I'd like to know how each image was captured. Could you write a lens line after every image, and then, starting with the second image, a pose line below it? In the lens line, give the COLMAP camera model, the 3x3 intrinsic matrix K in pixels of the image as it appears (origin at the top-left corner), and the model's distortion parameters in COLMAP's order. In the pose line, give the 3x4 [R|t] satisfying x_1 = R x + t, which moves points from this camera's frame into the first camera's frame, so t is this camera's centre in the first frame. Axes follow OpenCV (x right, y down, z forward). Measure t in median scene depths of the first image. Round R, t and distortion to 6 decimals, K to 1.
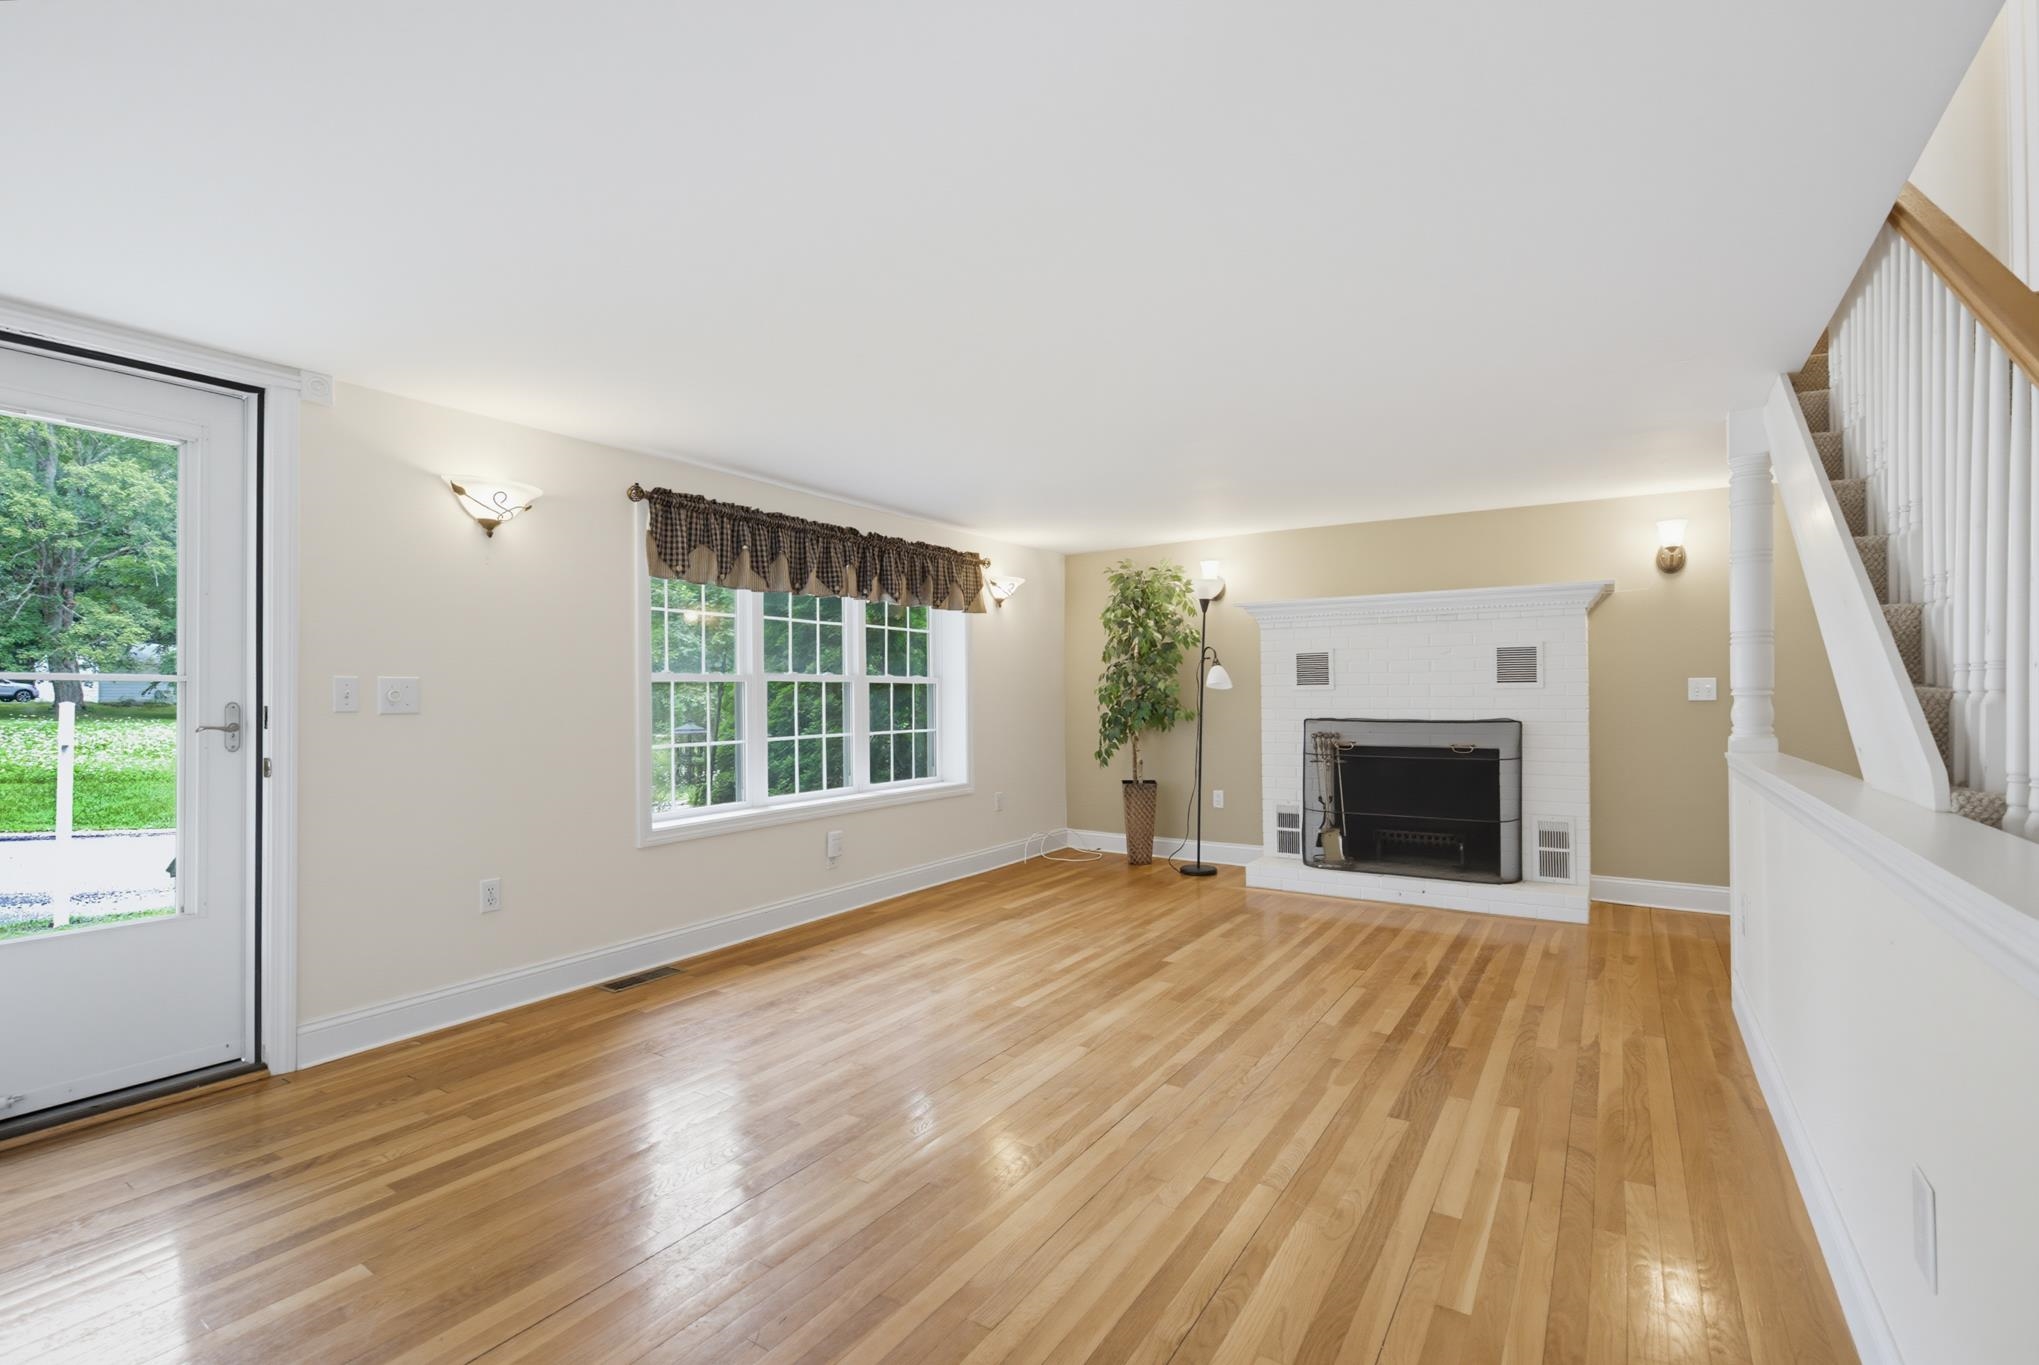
lens RADIAL K [[923.3, 0, 1018.4], [0, 923.3, 690.5], [0, 0, 1]] dist [0.003787, -0.001372]
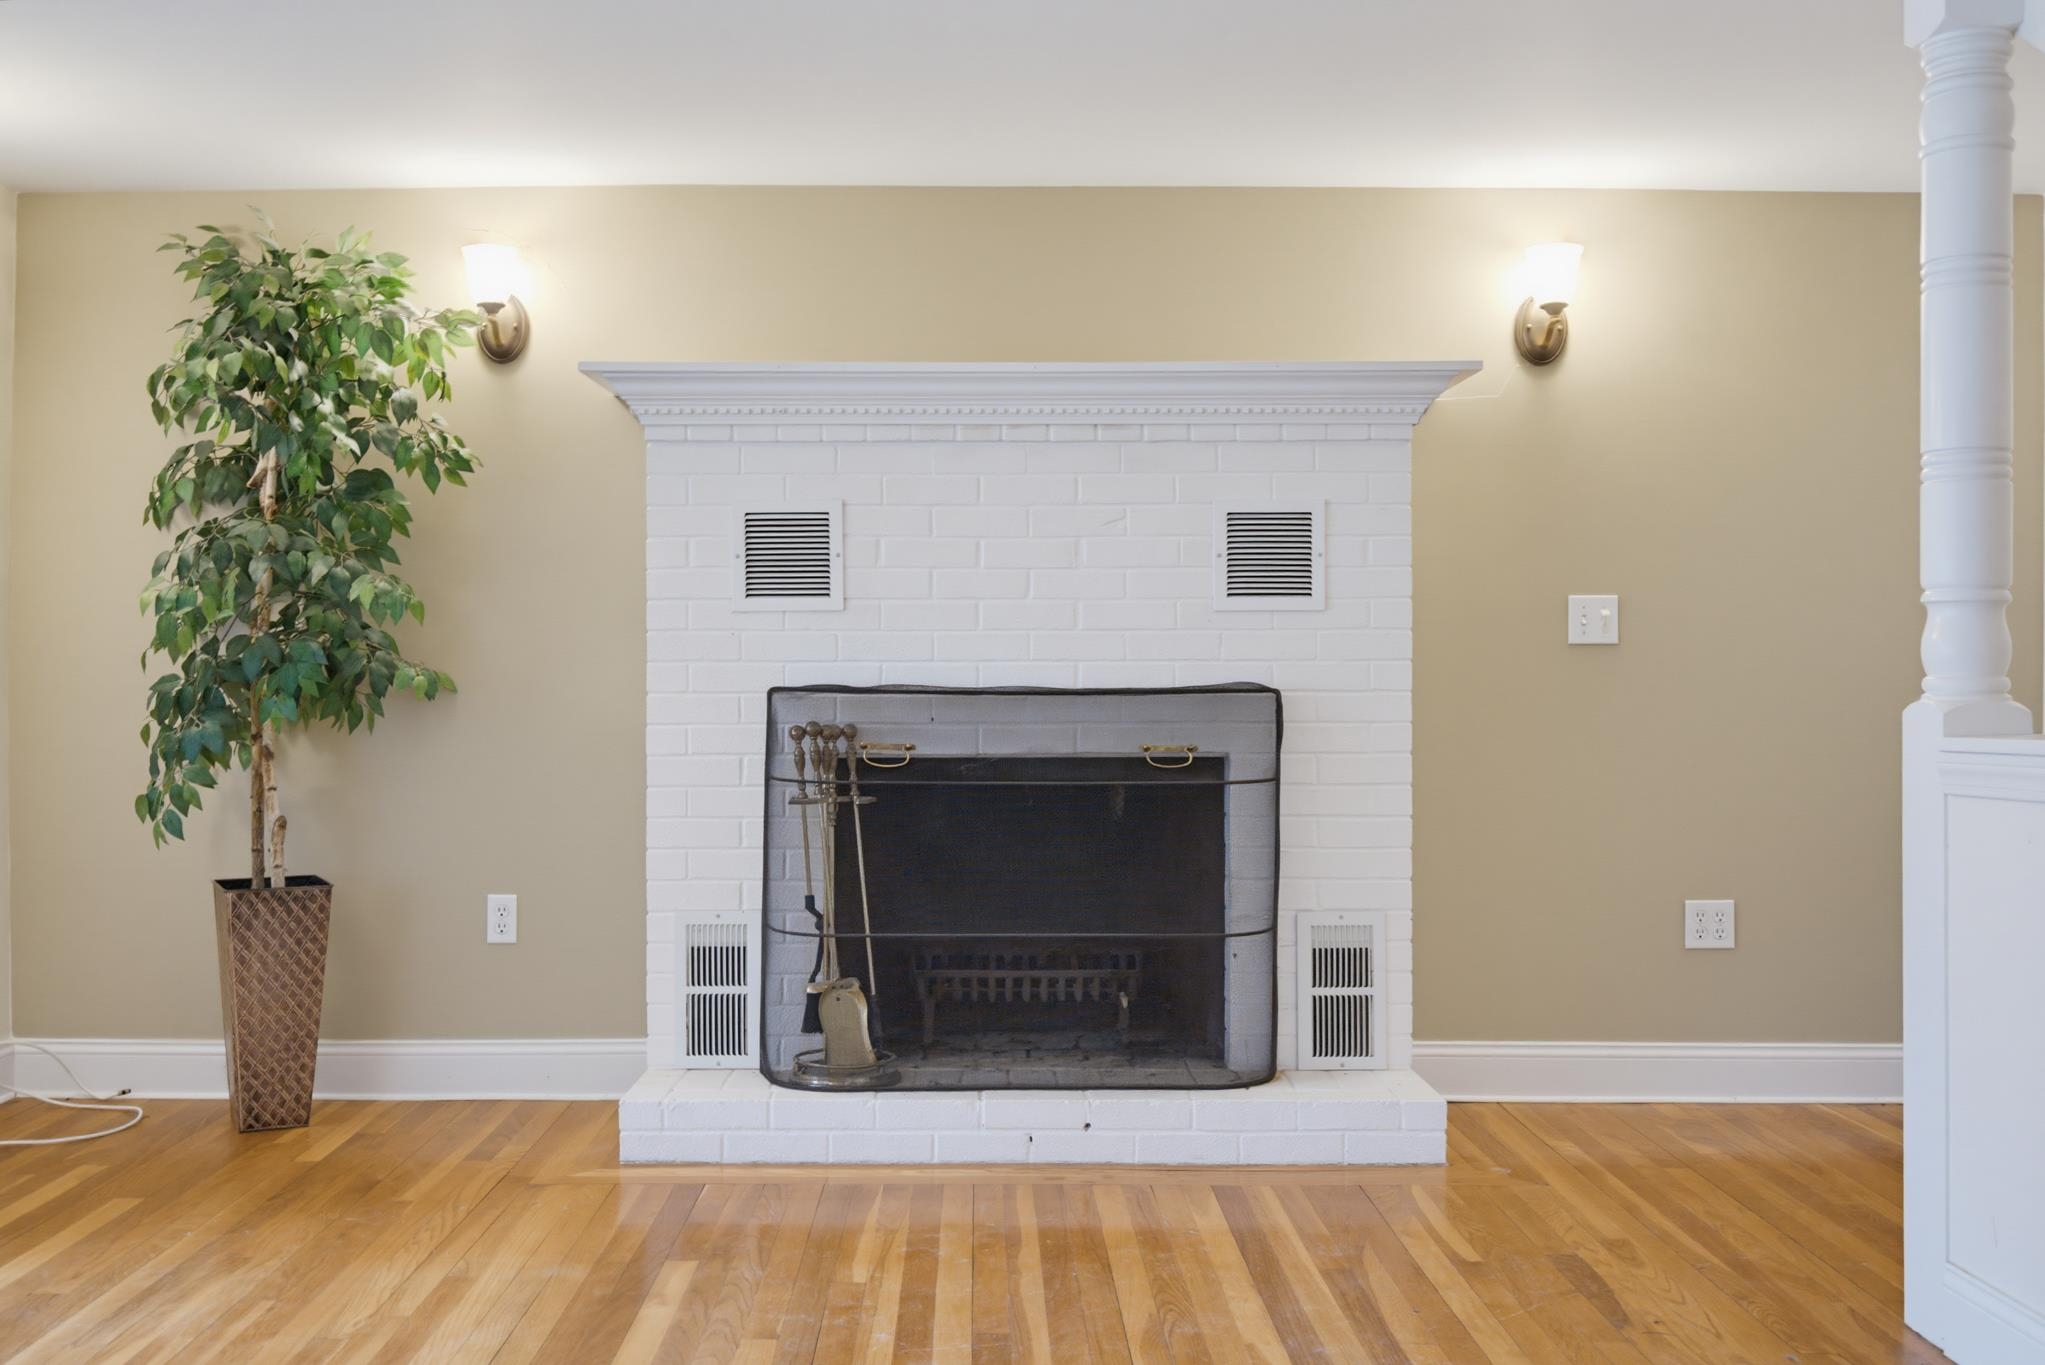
lens RADIAL K [[2085.0, 0, 1020.1], [0, 2085.0, 690.3], [0, 0, 1]] dist [-0.002653, 0.000000]
pose [[0.844719, 0.003012, 0.535201, -0.051691], [-0.005945, 0.999975, 0.003755, 0.027939], [-0.535176, -0.006353, 0.844716, 0.241697]]
